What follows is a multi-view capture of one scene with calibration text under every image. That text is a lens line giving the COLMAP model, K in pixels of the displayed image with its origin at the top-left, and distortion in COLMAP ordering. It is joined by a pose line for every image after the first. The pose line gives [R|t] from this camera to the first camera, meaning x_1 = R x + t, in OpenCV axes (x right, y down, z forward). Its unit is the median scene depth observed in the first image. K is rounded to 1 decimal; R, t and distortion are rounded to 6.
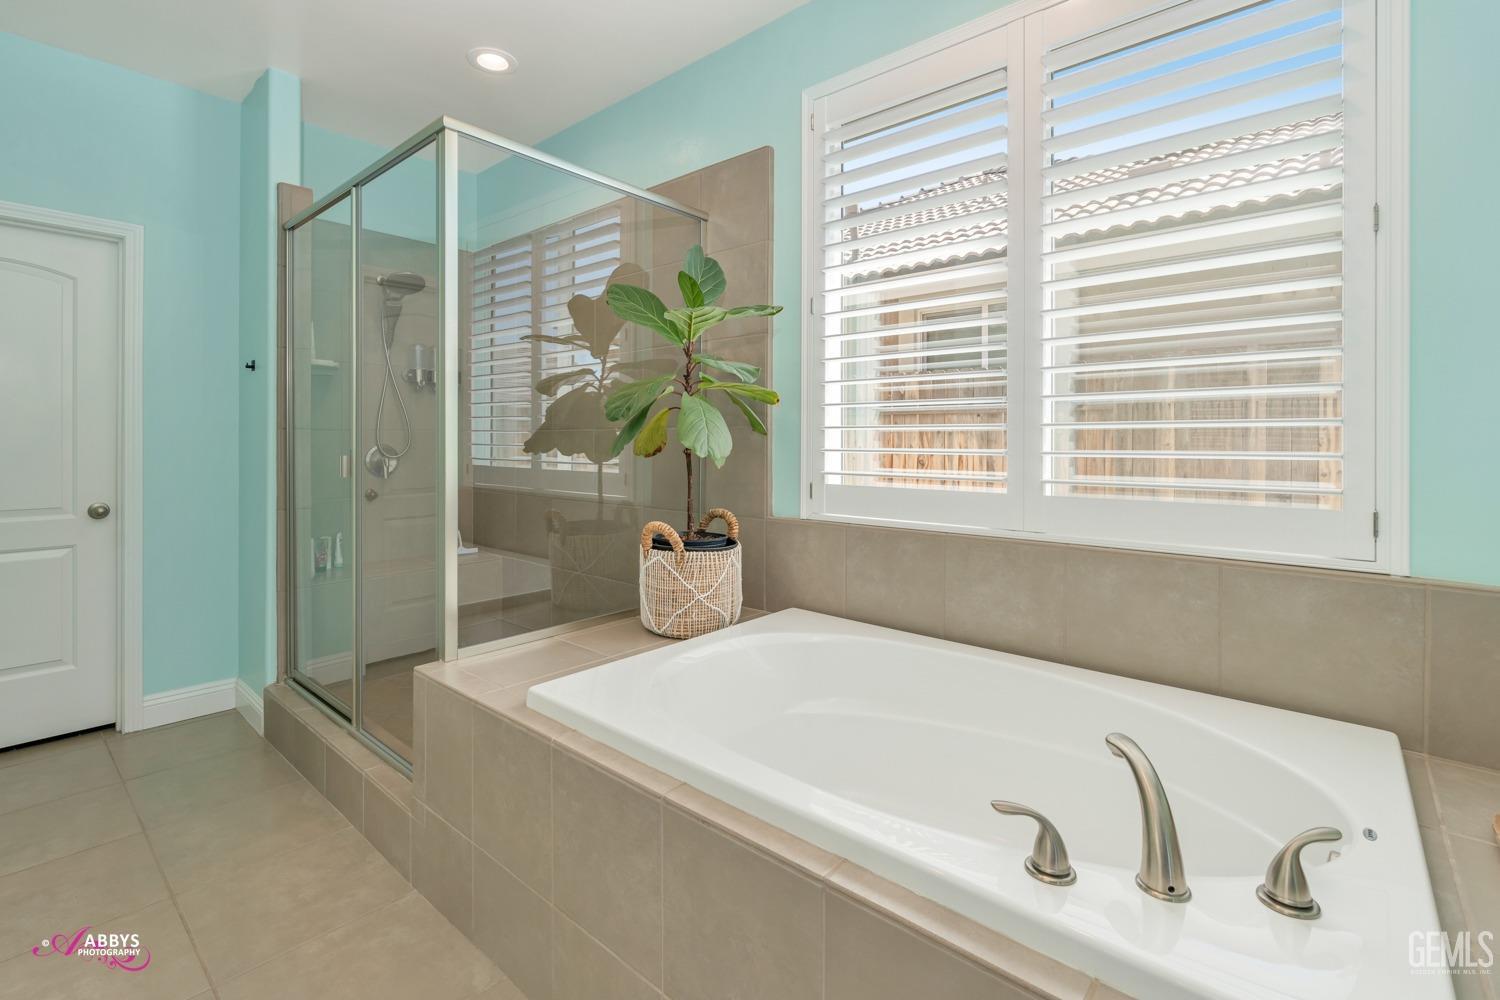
lens RADIAL K [[685.3, 0, 739.4], [0, 685.3, 434.8], [0, 0, 1]] dist [-0.004507, 0.001199]
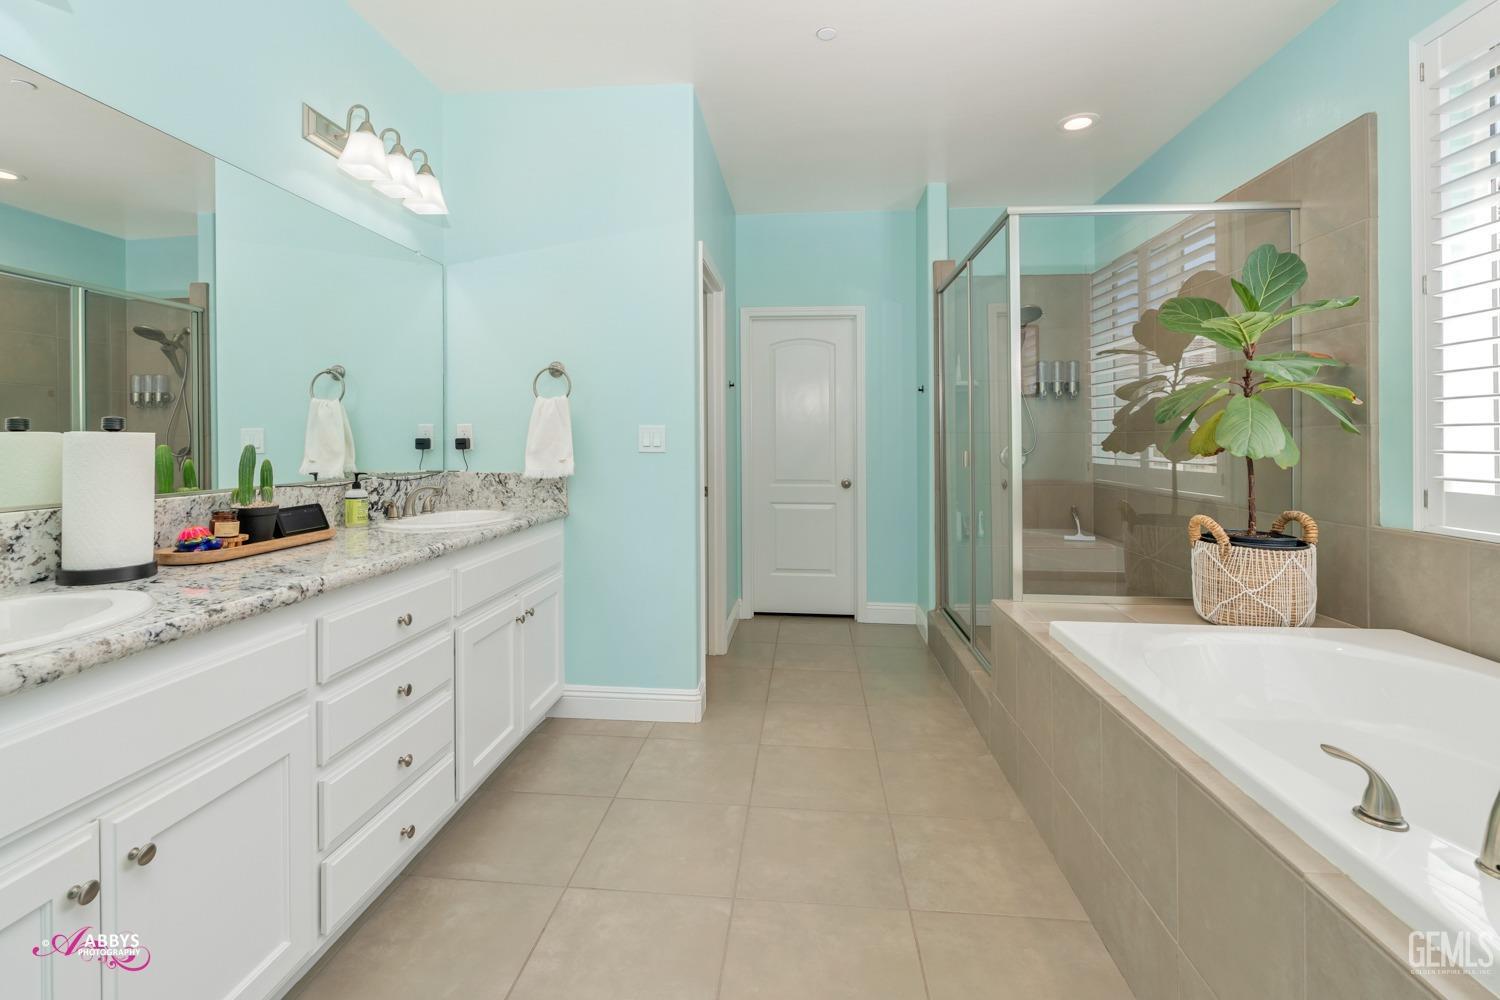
lens RADIAL K [[685.3, 0, 742.9], [0, 685.3, 441.3], [0, 0, 1]] dist [-0.004507, 0.001199]
pose [[0.588711, 0.000409, -0.808343, 0.285657], [0.005042, 0.999979, 0.004179, 0.001249], [0.808328, -0.006536, 0.588696, -0.195579]]
